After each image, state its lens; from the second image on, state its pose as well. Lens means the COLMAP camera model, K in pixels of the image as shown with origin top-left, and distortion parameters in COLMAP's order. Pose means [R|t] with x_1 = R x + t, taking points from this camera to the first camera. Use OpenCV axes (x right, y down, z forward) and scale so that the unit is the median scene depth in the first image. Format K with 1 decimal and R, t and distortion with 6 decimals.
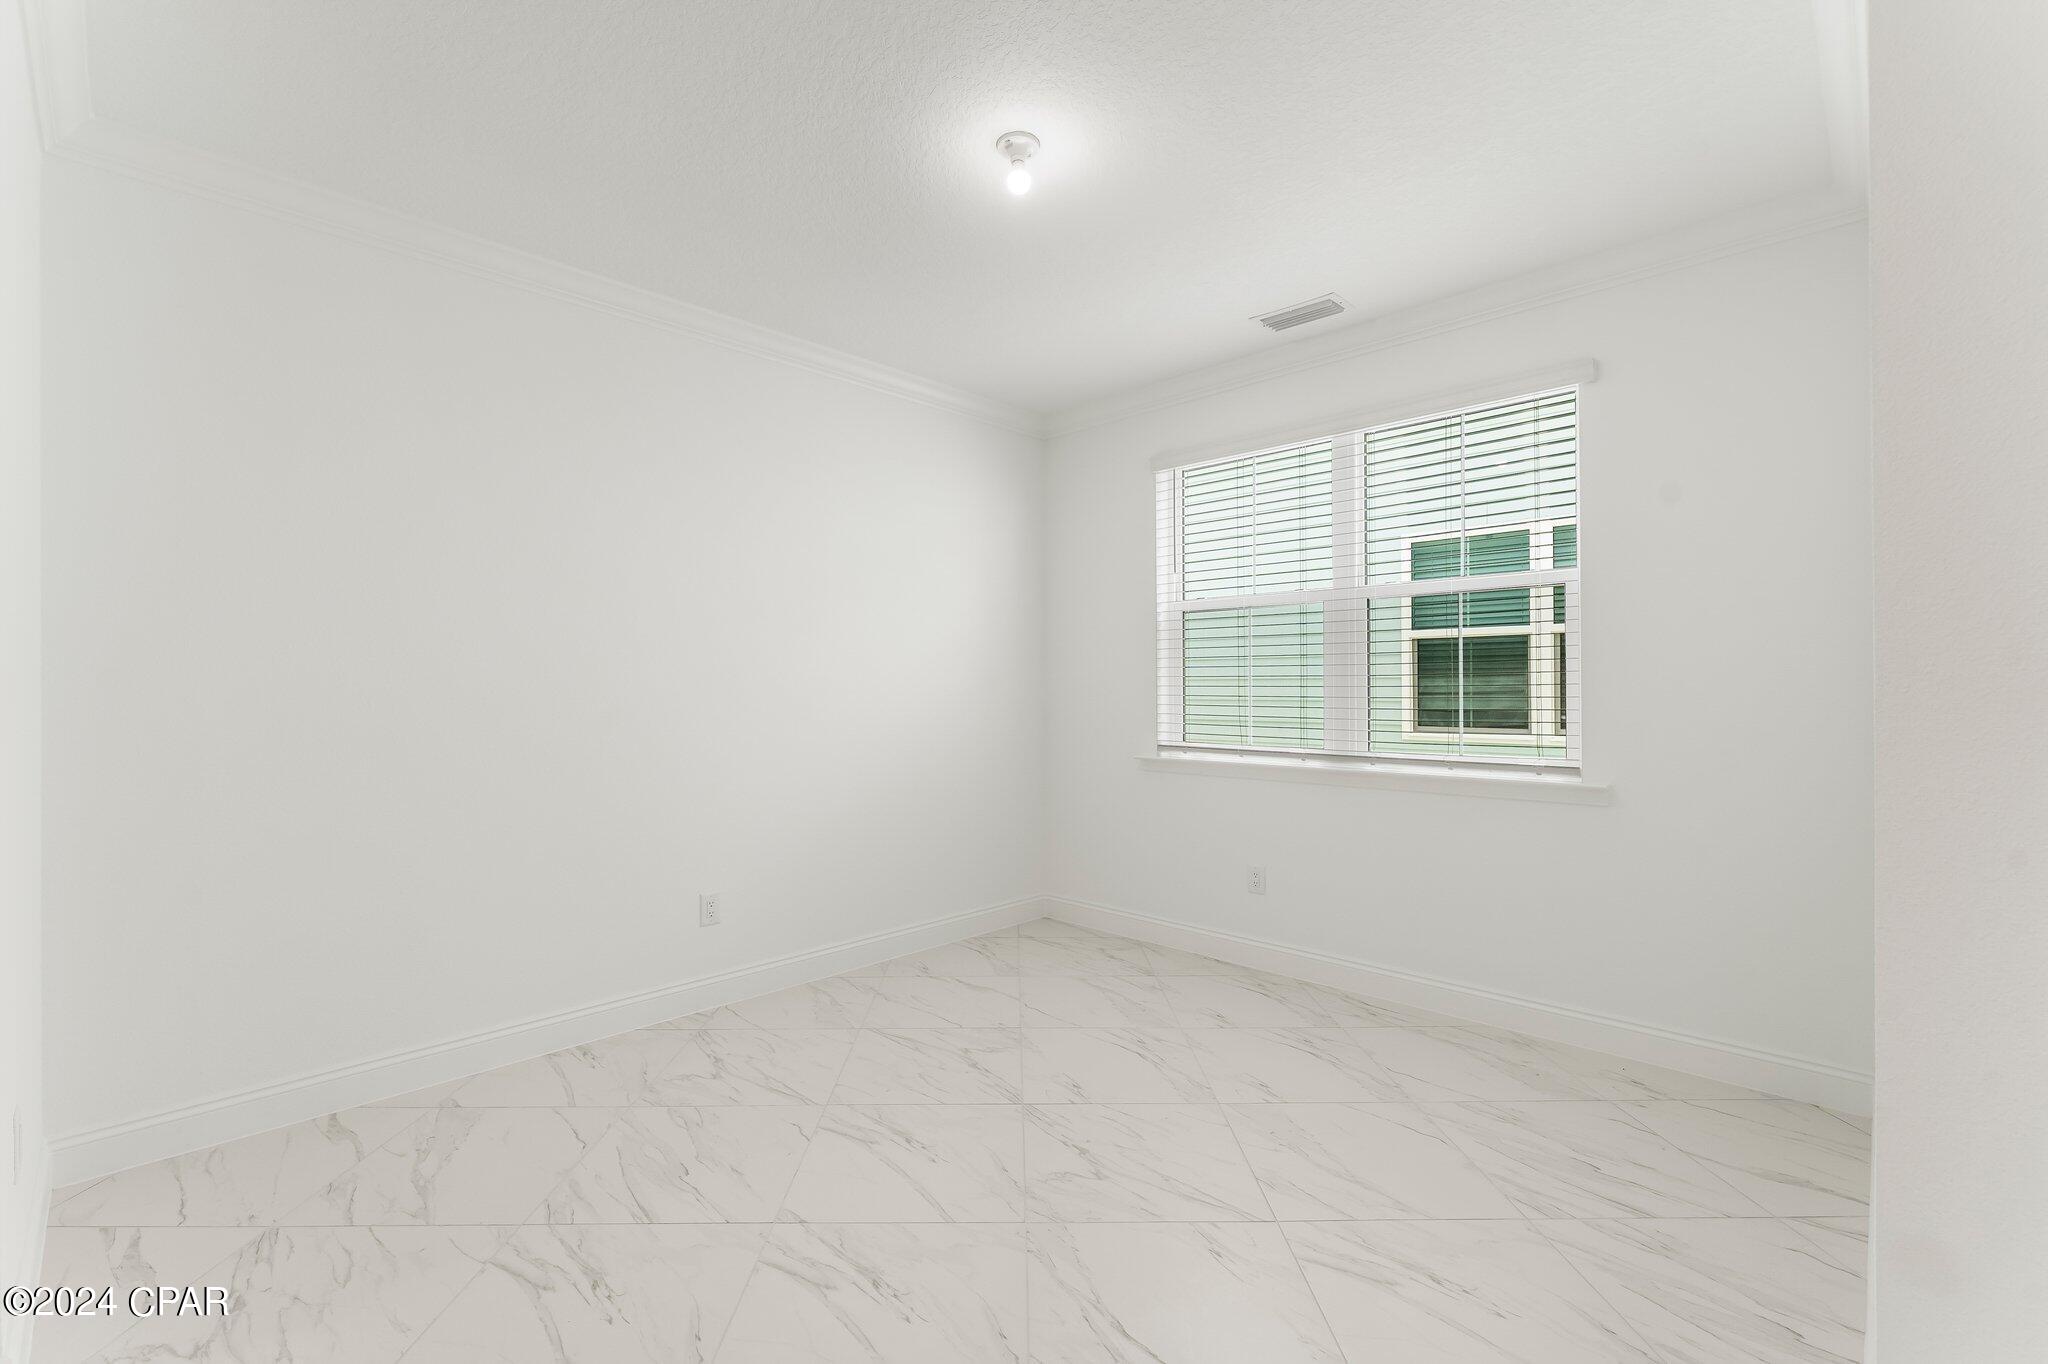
lens RADIAL K [[913.7, 0, 1024.0], [0, 913.7, 682.0], [0, 0, 1]] dist [0.000338, 0.000013]
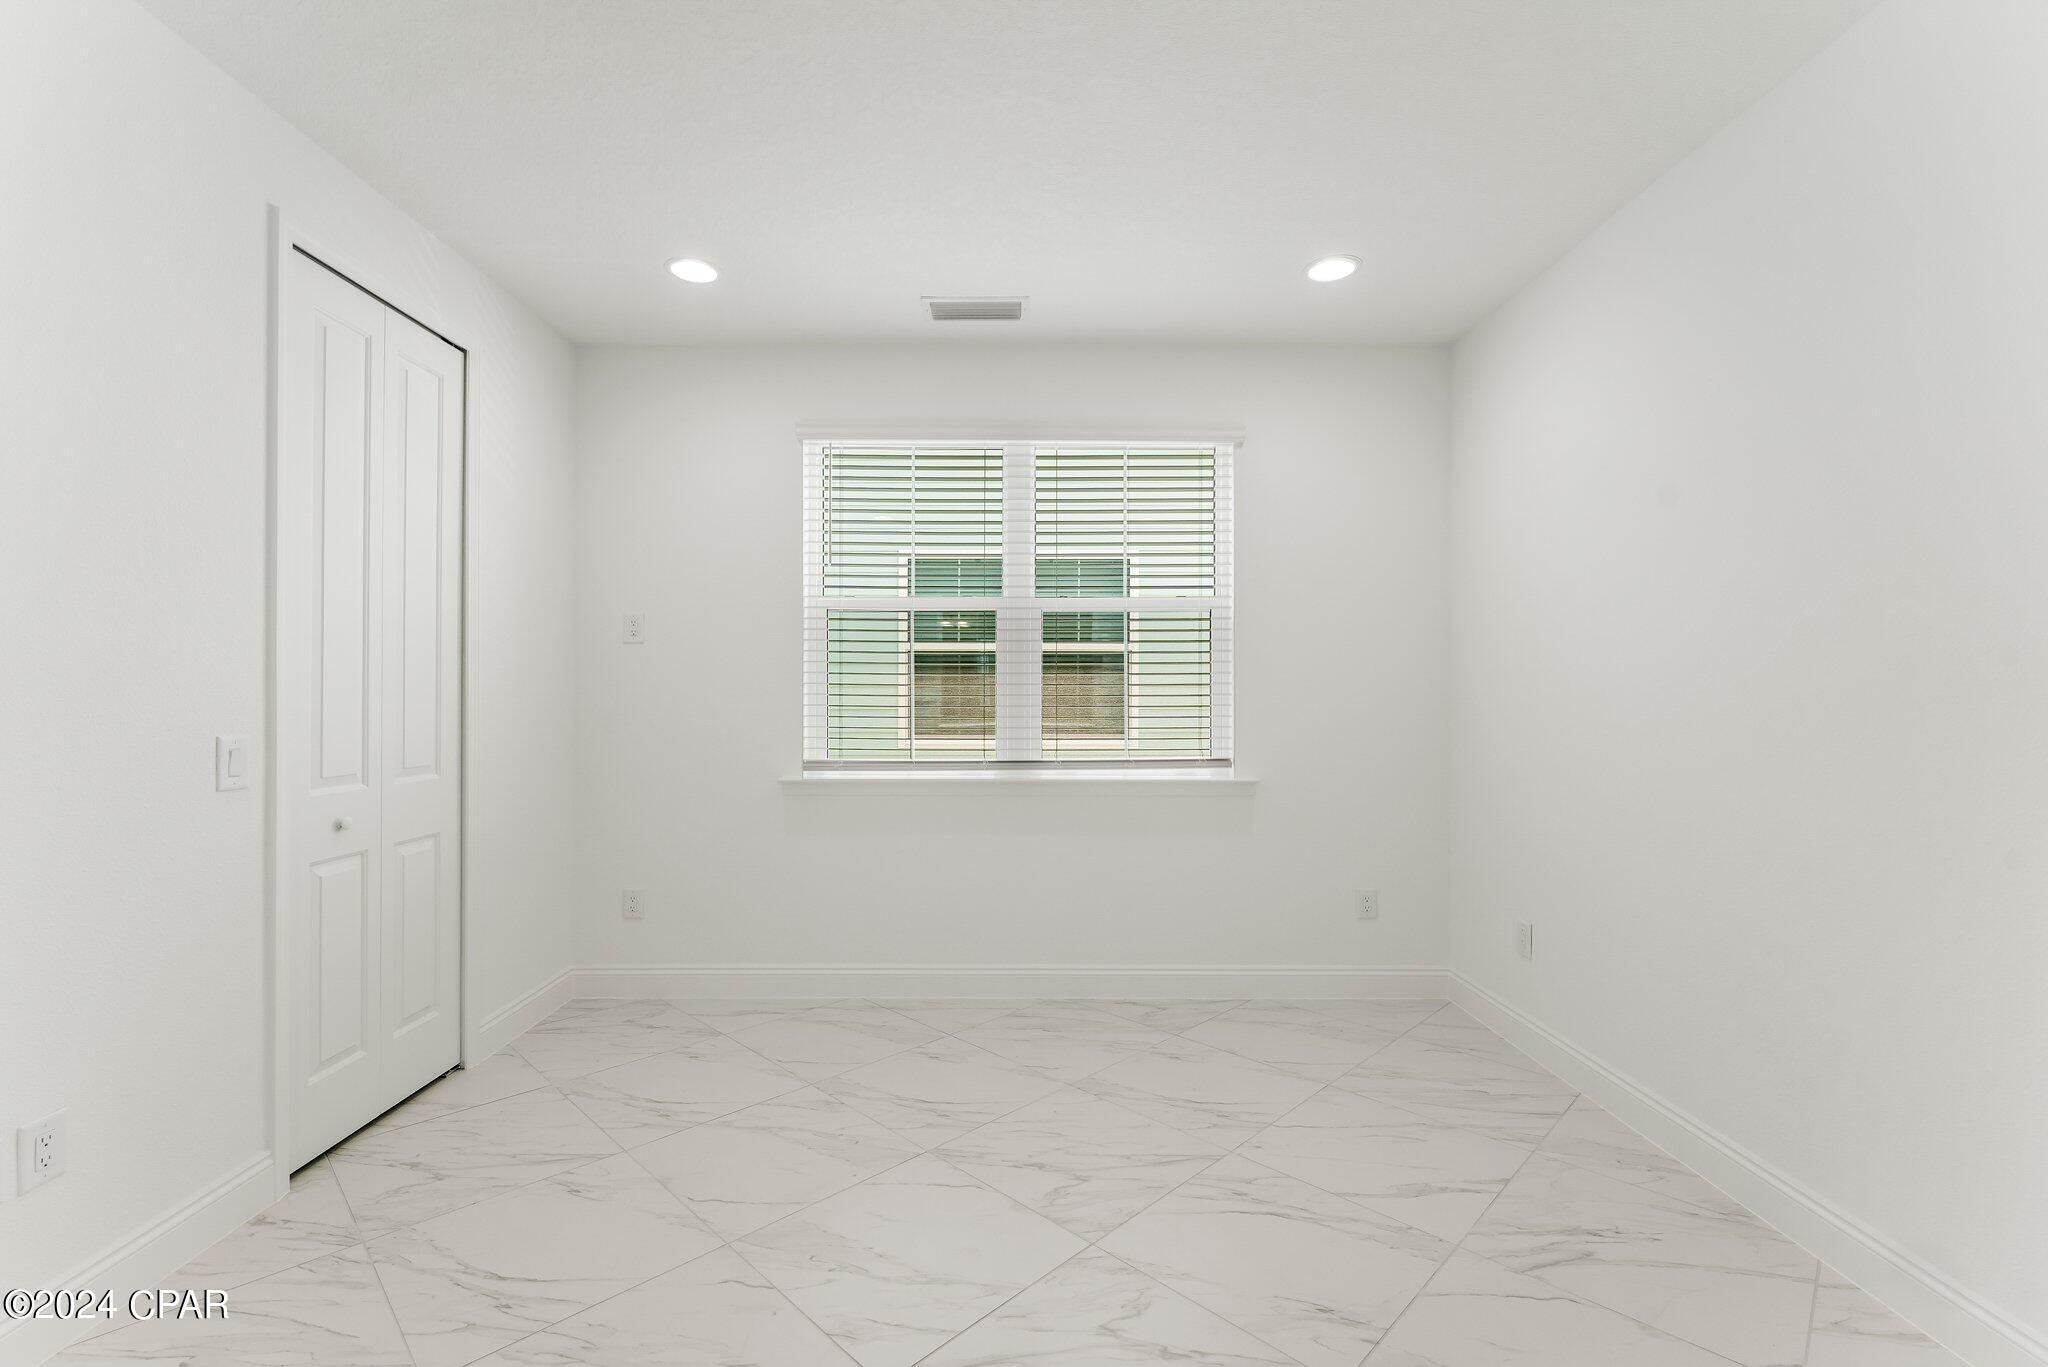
lens RADIAL K [[867.4, 0, 1006.5], [0, 867.4, 696.7], [0, 0, 1]] dist [-0.000803, 0.000099]
pose [[0.701593, 0.002472, 0.712573, -0.293582], [-0.006004, 0.999979, 0.002443, 0.003884], [-0.712552, -0.005993, 0.701594, 0.297527]]
